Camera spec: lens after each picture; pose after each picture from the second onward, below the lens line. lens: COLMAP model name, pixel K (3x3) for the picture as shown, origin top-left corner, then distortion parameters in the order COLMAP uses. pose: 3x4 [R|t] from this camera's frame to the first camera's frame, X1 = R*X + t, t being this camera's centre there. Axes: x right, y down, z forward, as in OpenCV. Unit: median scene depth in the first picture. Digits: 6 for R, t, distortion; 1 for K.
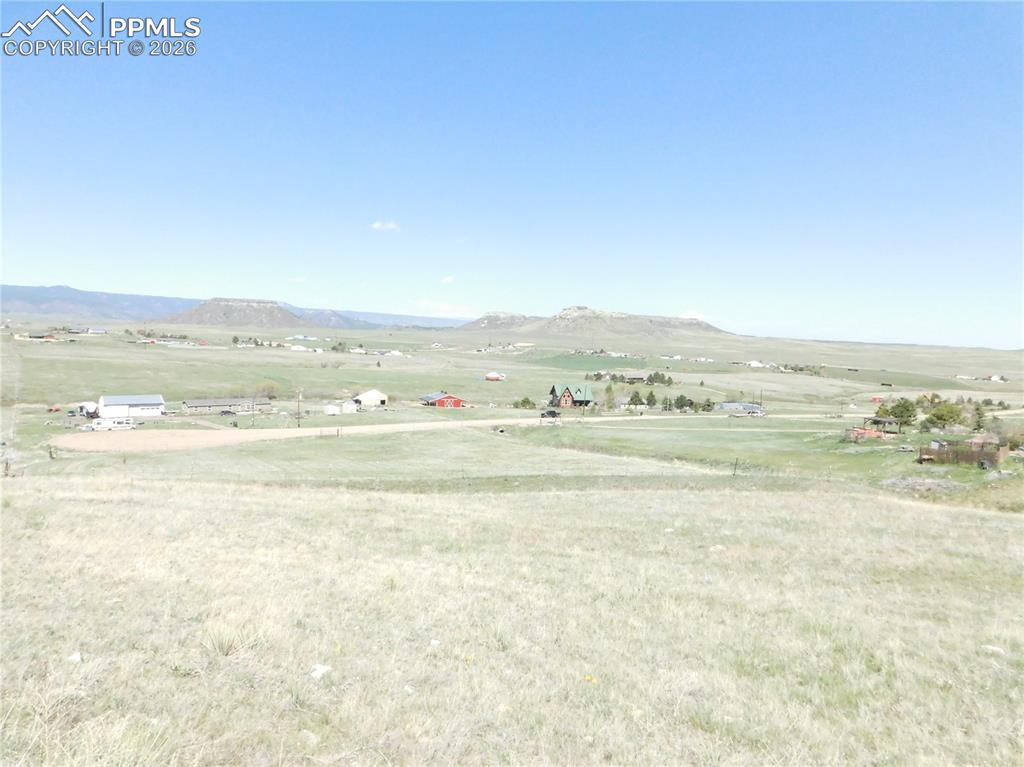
lens RADIAL K [[676.6, 0, 516.4], [0, 676.6, 384.4], [0, 0, 1]] dist [-0.074023, 0.057862]
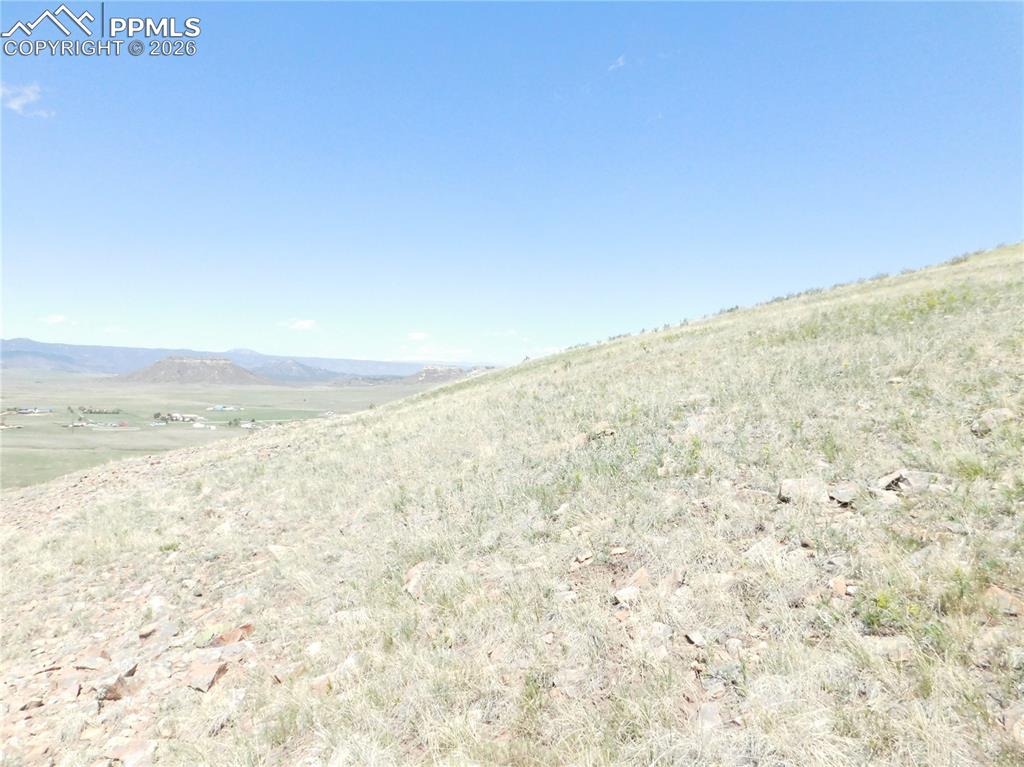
lens RADIAL K [[676.6, 0, 516.4], [0, 676.6, 384.4], [0, 0, 1]] dist [-0.074023, 0.057862]
pose [[0.998921, -0.020103, 0.041856, 0.614830], [0.022626, 0.997900, -0.060695, -0.102986], [-0.040548, 0.061577, 0.997278, -0.832394]]
